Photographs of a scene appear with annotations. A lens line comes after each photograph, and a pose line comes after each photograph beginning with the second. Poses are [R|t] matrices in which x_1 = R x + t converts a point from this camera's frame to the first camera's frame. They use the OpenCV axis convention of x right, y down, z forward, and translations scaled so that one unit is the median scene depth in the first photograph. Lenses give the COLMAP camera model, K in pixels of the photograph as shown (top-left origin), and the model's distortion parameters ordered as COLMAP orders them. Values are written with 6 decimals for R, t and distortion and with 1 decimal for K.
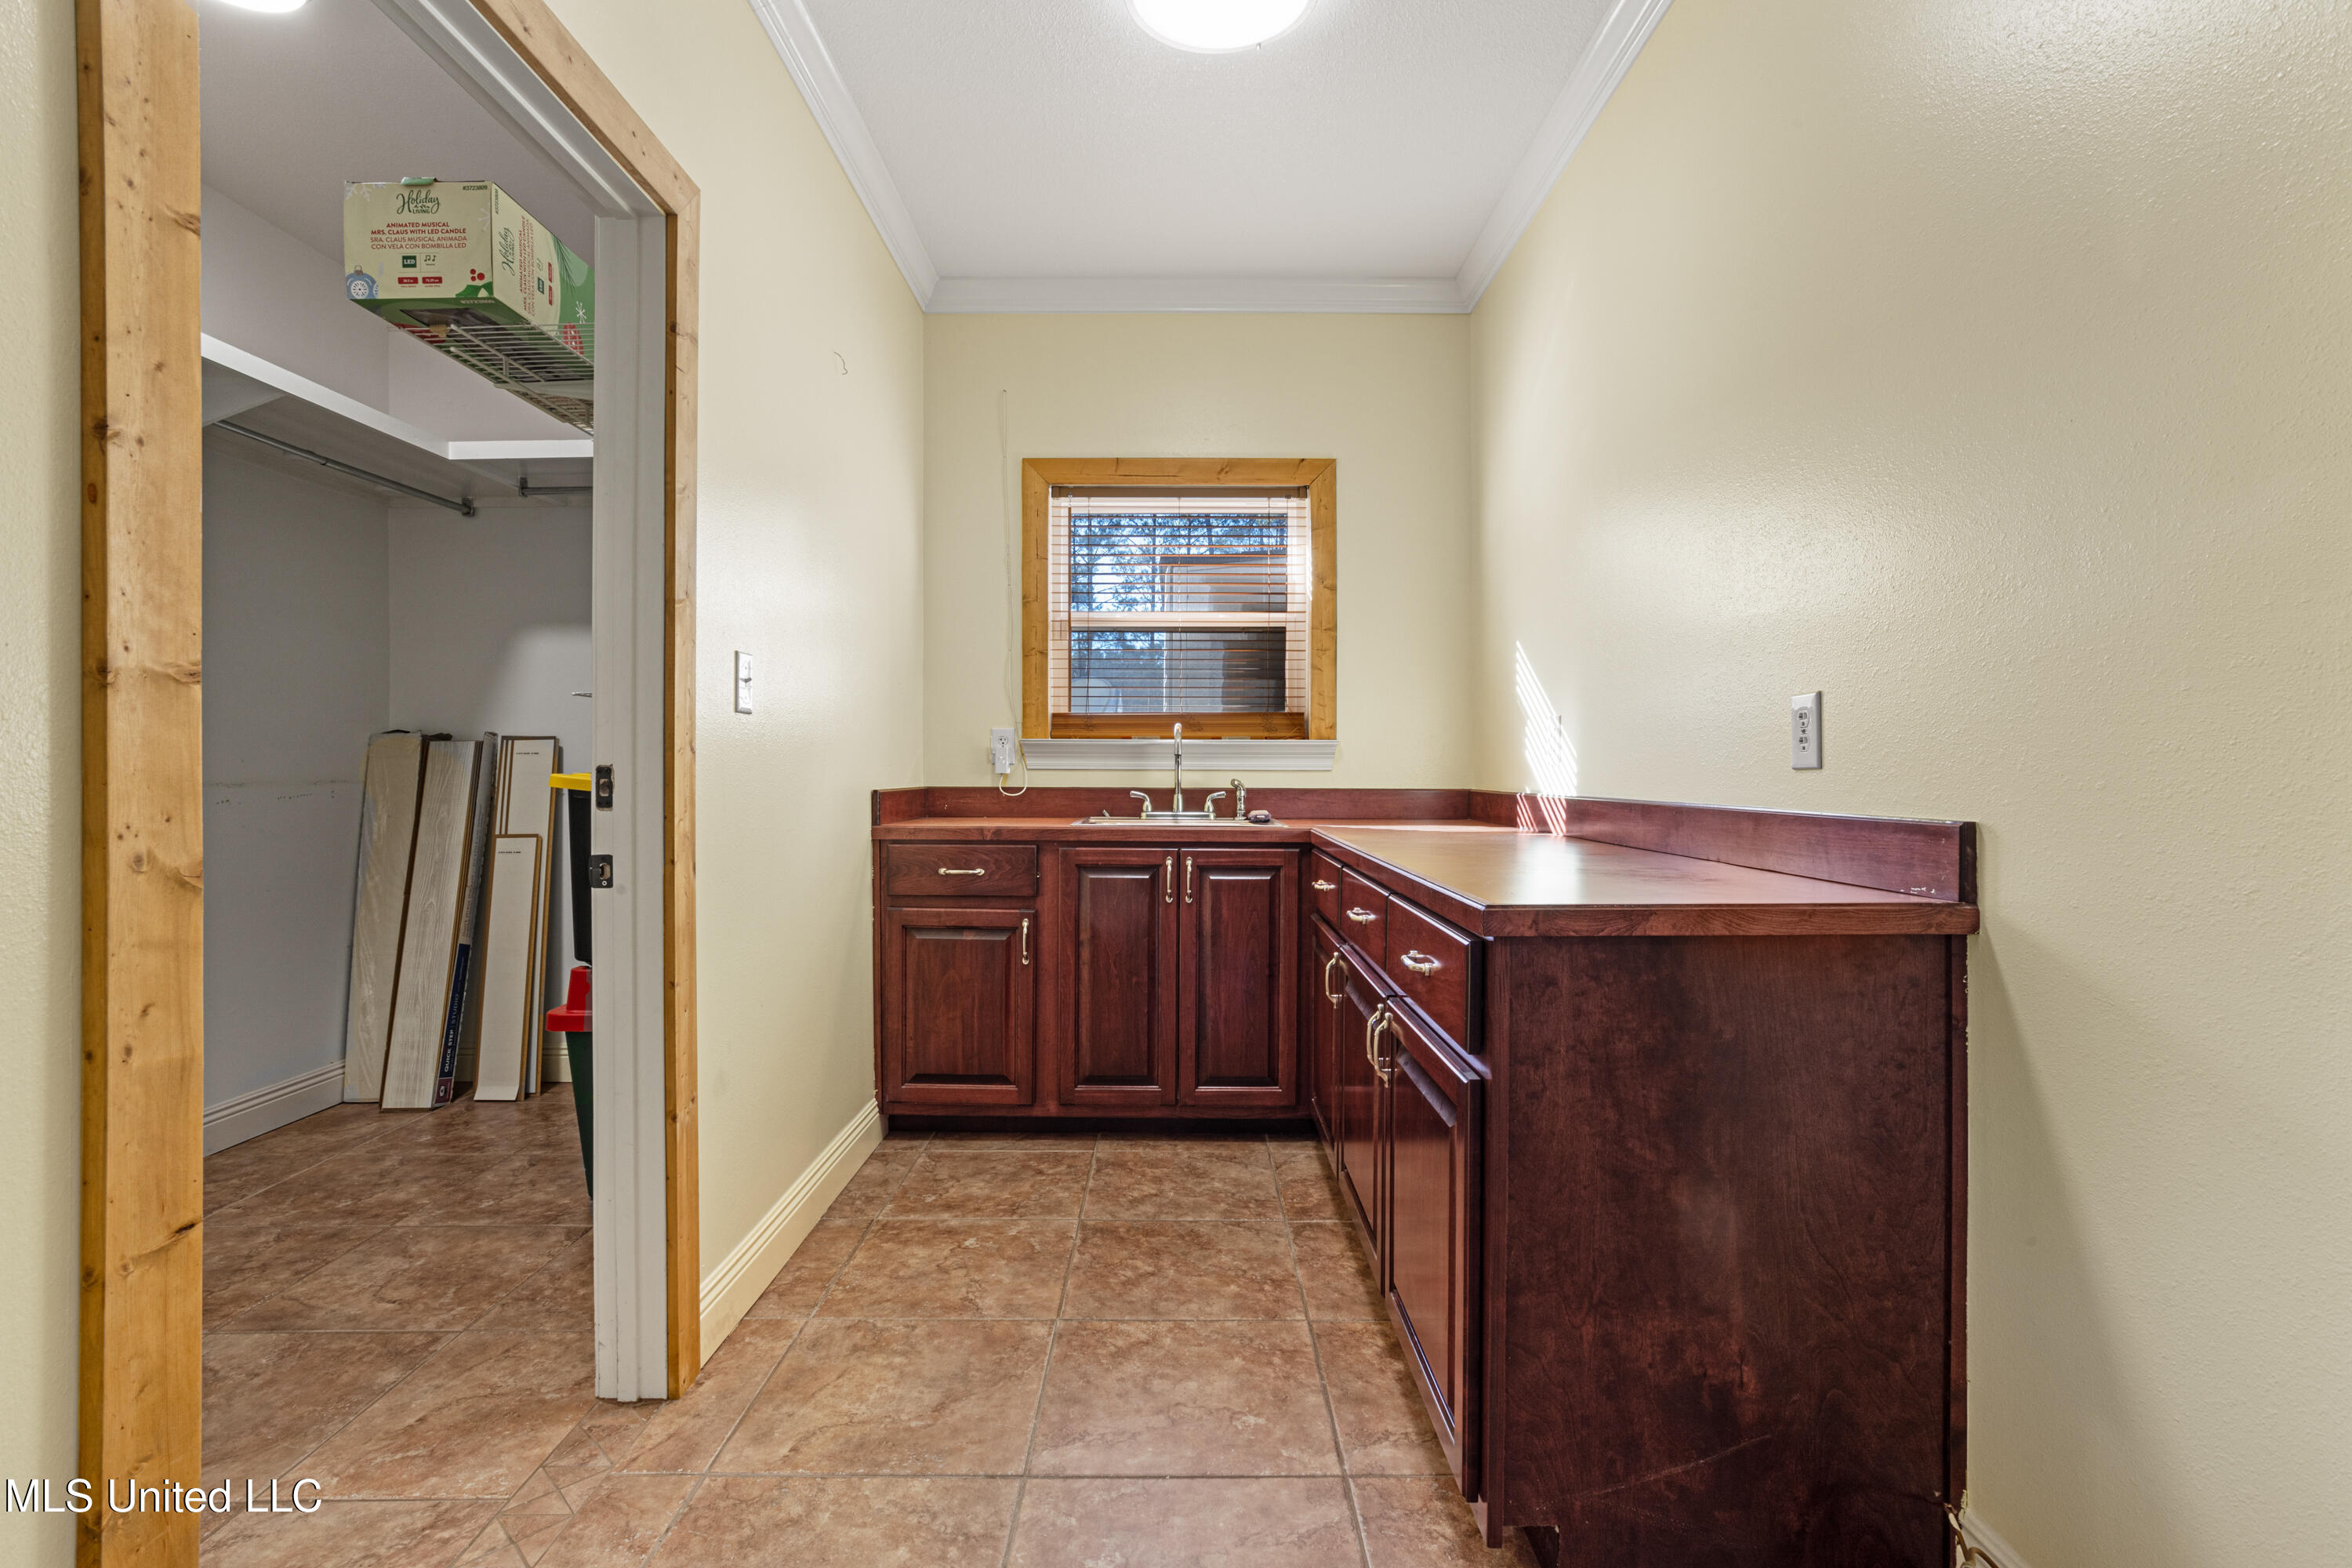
lens RADIAL K [[1141.8, 0, 1172.8], [0, 1141.8, 781.5], [0, 0, 1]] dist [0.000523, 0.001889]
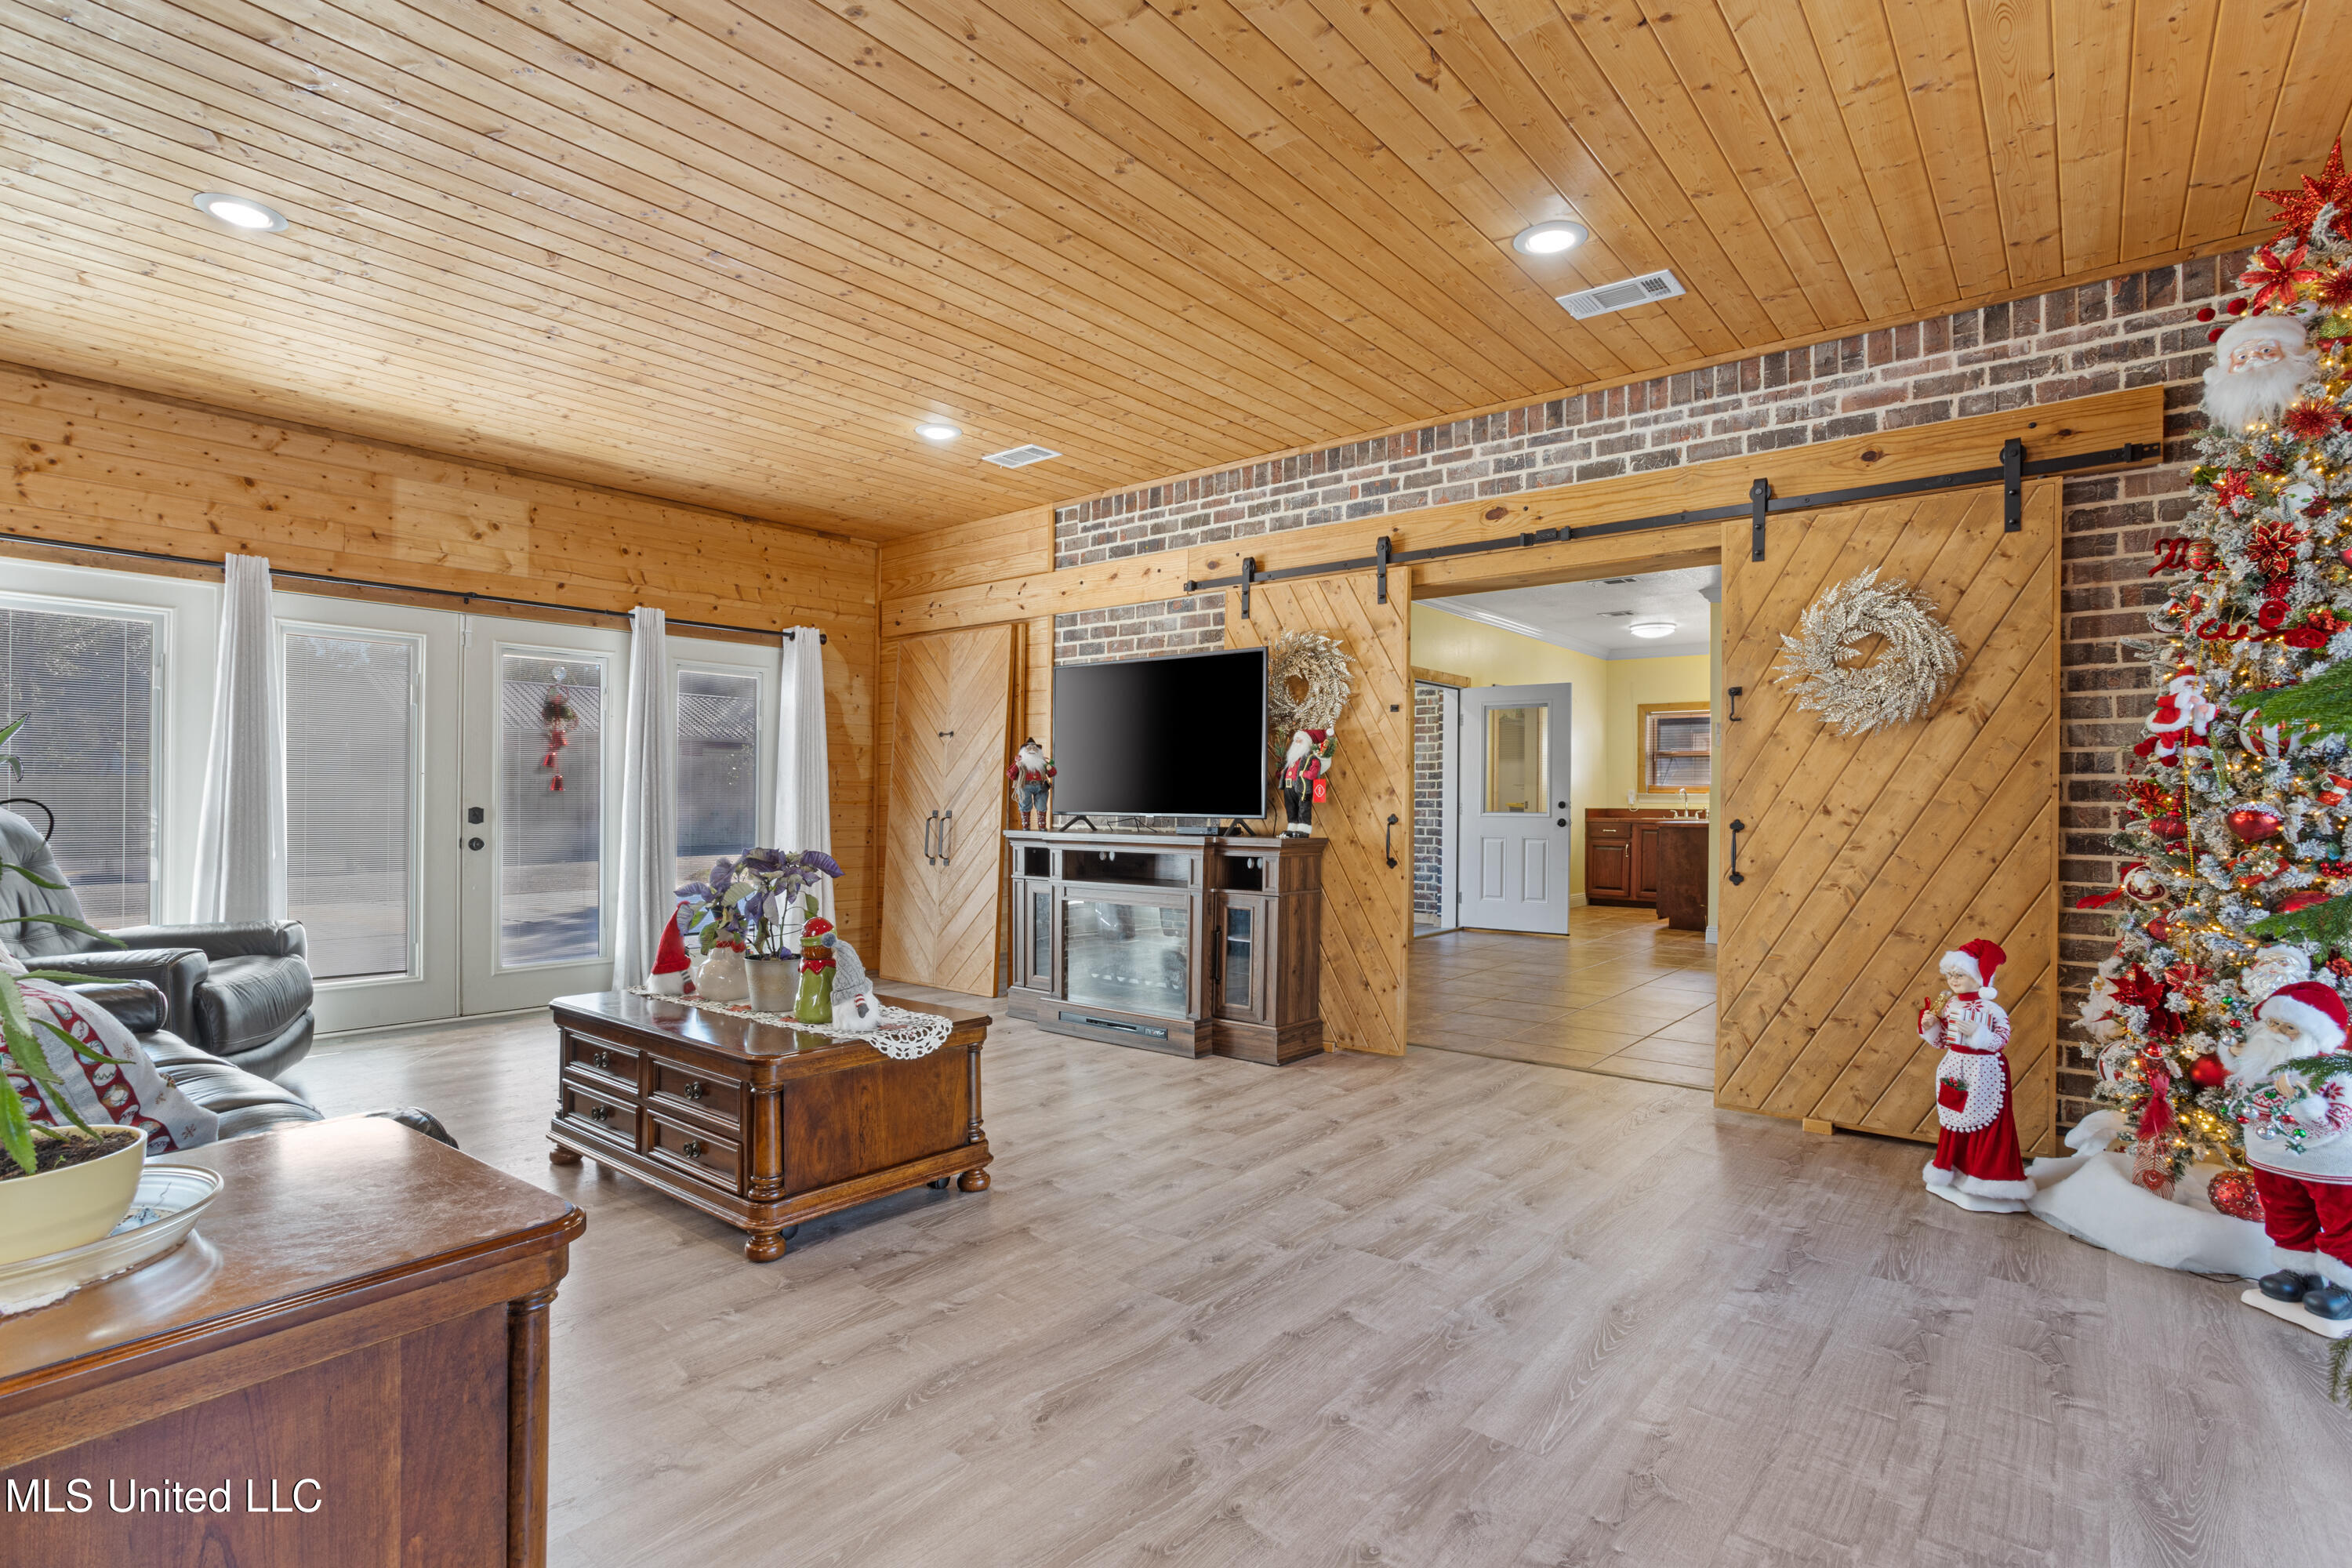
lens RADIAL K [[1141.8, 0, 1177.9], [0, 1141.8, 789.9], [0, 0, 1]] dist [0.000523, 0.001889]
pose [[0.781776, 0.006717, -0.623523, 0.850145], [-0.016274, 0.999821, -0.009633, 0.004664], [0.623347, 0.017678, 0.781745, -2.280598]]
